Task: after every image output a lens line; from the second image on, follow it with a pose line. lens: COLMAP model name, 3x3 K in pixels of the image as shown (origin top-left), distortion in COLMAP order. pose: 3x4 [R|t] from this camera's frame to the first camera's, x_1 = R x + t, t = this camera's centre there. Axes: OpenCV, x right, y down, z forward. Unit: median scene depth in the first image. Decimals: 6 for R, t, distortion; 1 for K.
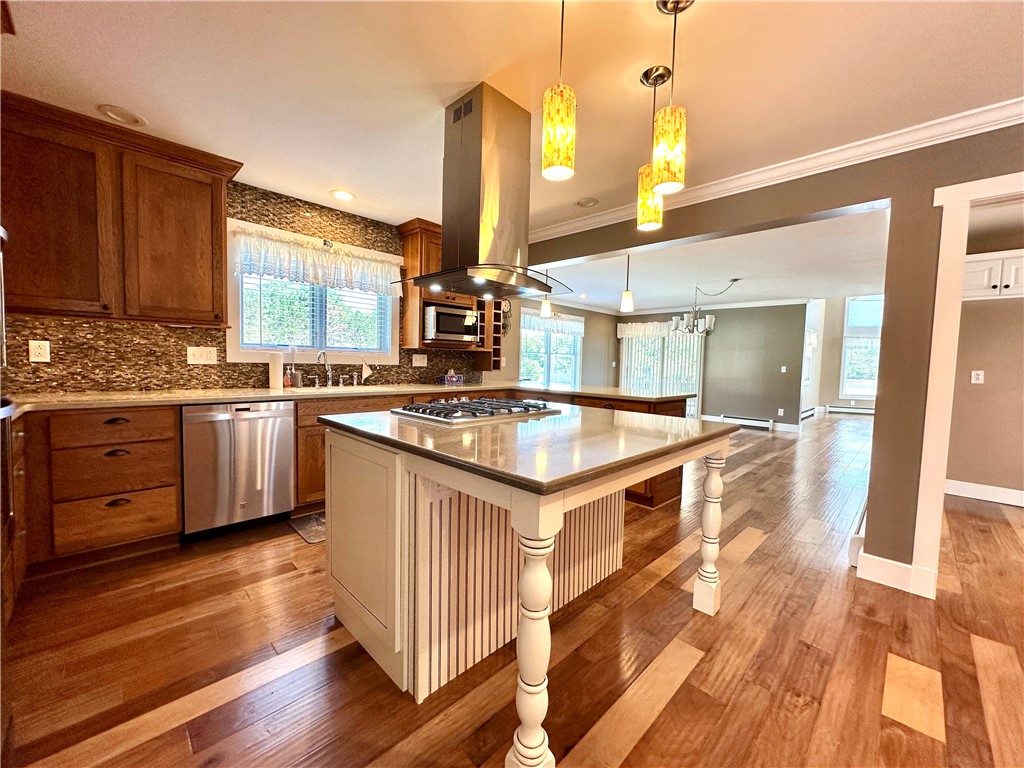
lens RADIAL K [[409.4, 0, 513.4], [0, 409.4, 384.5], [0, 0, 1]] dist [-0.004907, 0.001225]
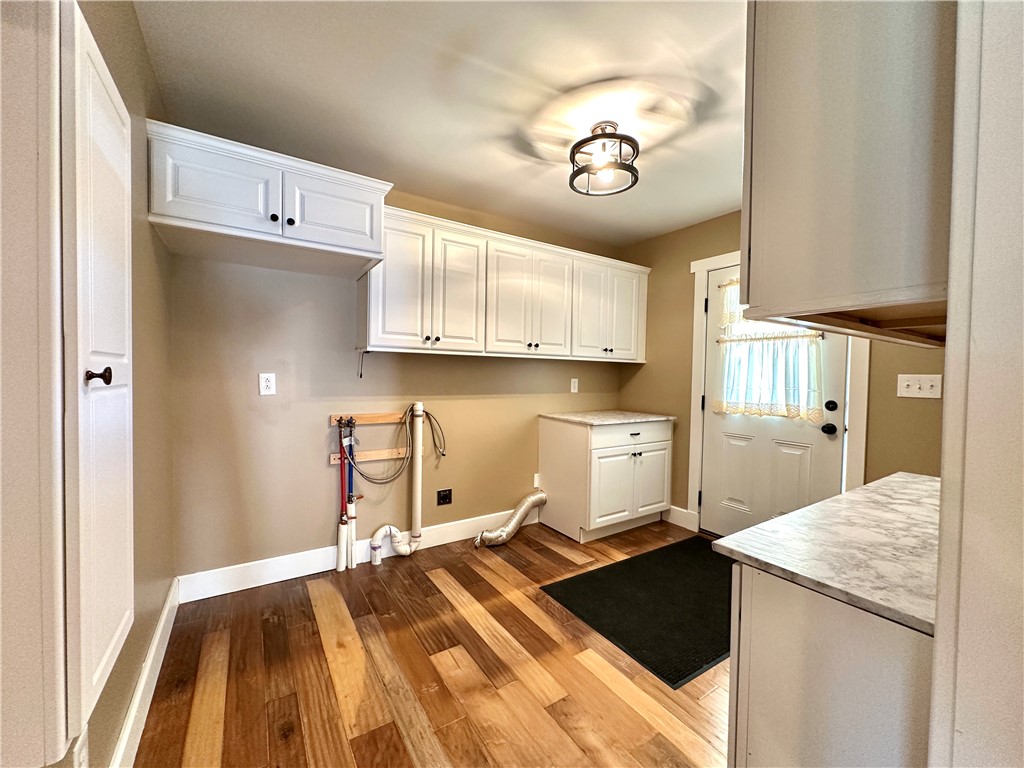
lens RADIAL K [[409.4, 0, 512.8], [0, 409.4, 383.5], [0, 0, 1]] dist [-0.004907, 0.001225]
pose [[0.214157, -0.044369, 0.975791, 0.718675], [0.042858, 0.998433, 0.035992, -0.029305], [-0.975859, 0.034113, 0.215722, 0.589446]]
